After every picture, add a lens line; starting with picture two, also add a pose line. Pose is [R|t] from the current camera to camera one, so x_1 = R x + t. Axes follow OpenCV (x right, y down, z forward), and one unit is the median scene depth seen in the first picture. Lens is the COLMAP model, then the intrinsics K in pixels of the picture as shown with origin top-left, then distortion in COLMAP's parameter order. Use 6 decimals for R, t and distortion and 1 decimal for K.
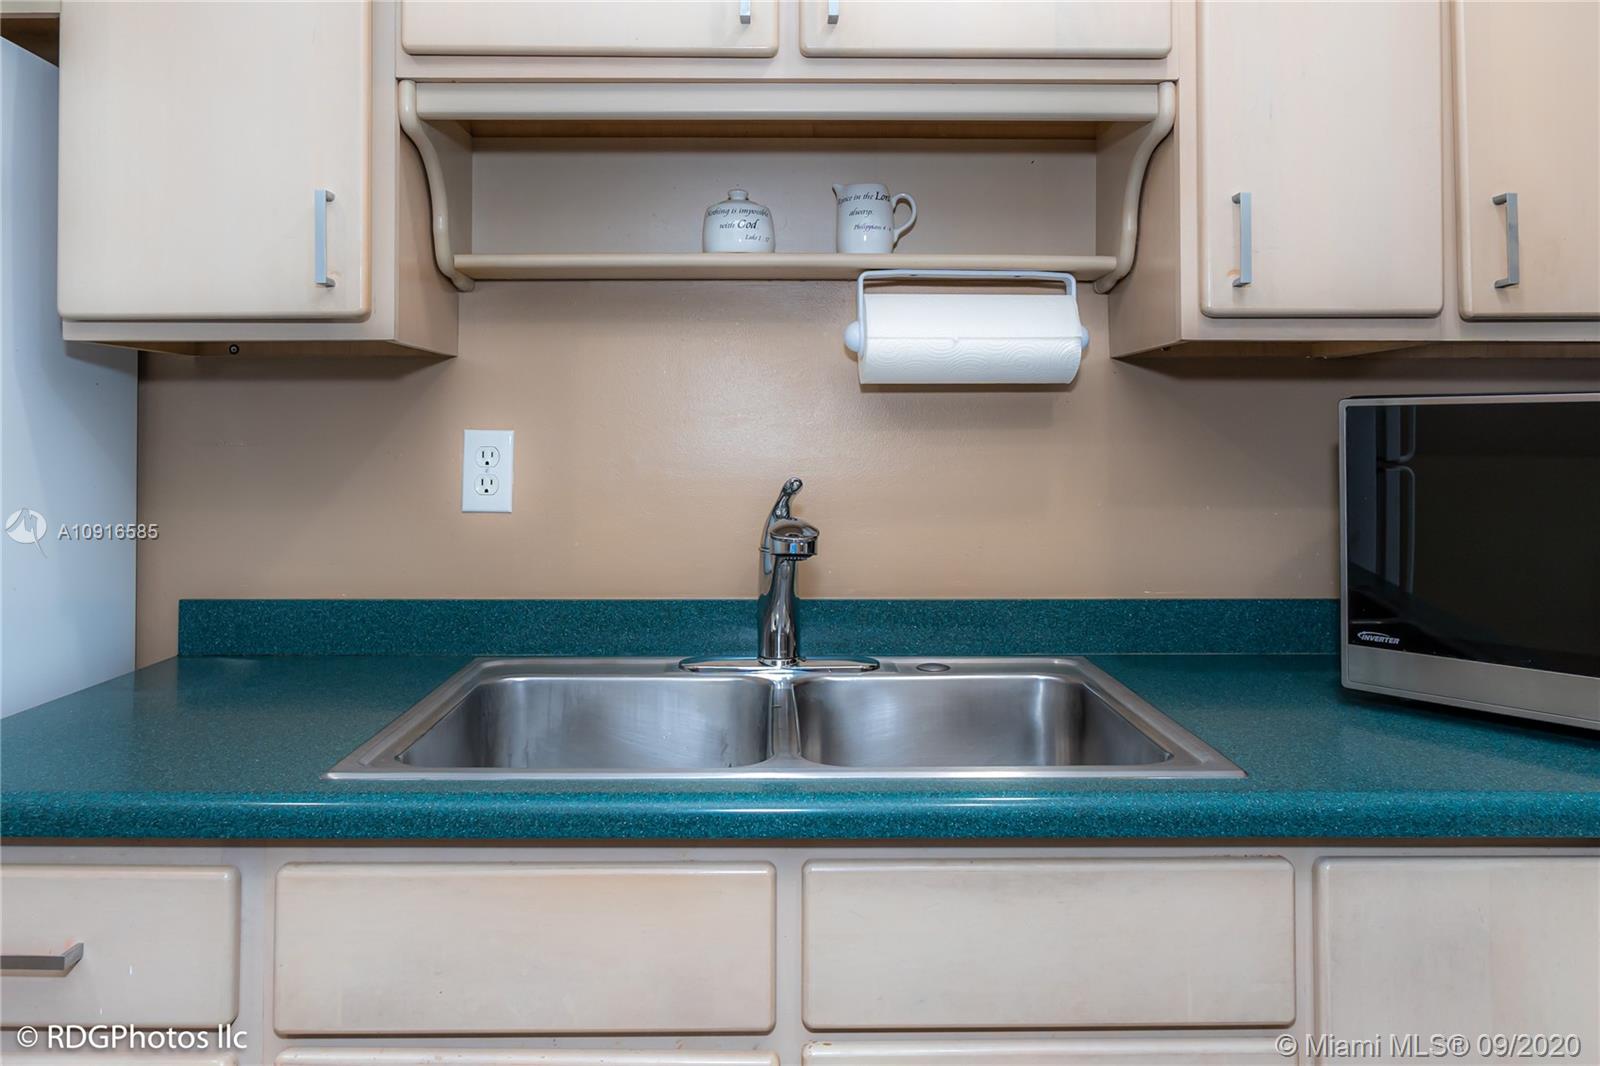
lens RADIAL K [[1200.5, 0, 796.3], [0, 1200.5, 413.6], [0, 0, 1]] dist [-0.005864, -0.004169]
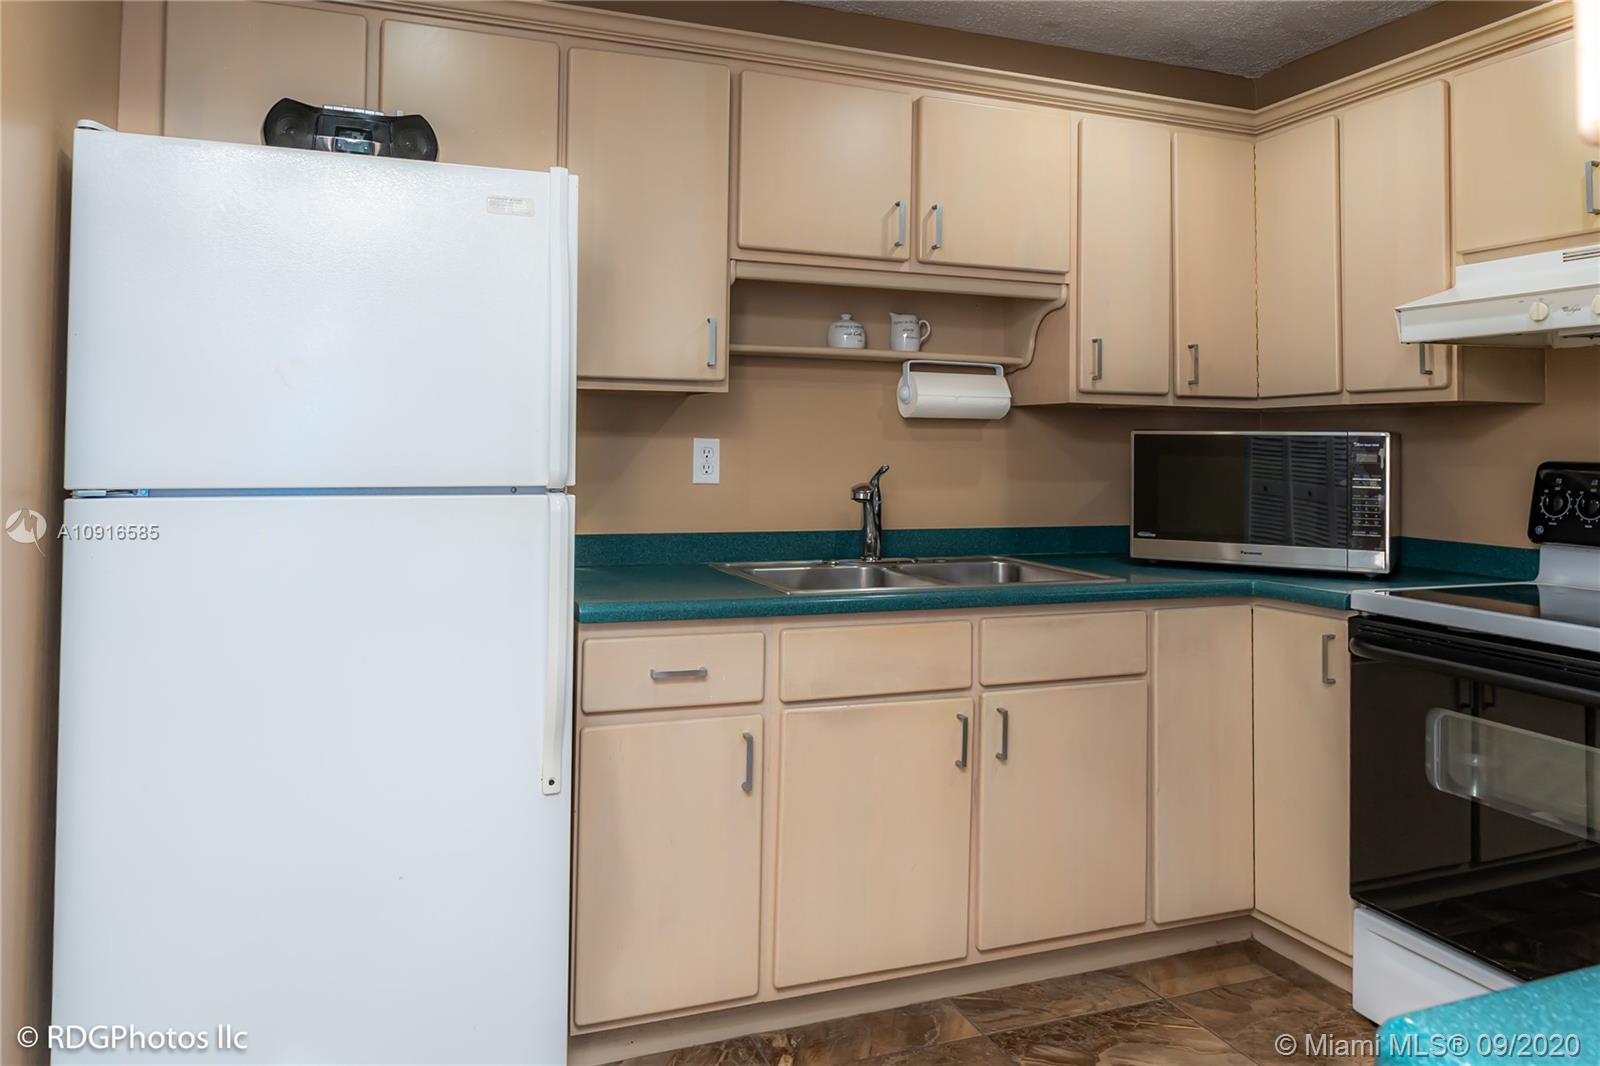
lens RADIAL K [[1130.3, 0, 802.4], [0, 1130.3, 420.9], [0, 0, 1]] dist [-0.000575, -0.001744]
pose [[0.935261, 0.019761, 0.353406, -0.863805], [-0.018233, 0.999804, -0.007653, -0.002731], [-0.353488, 0.000714, 0.935439, -0.764006]]
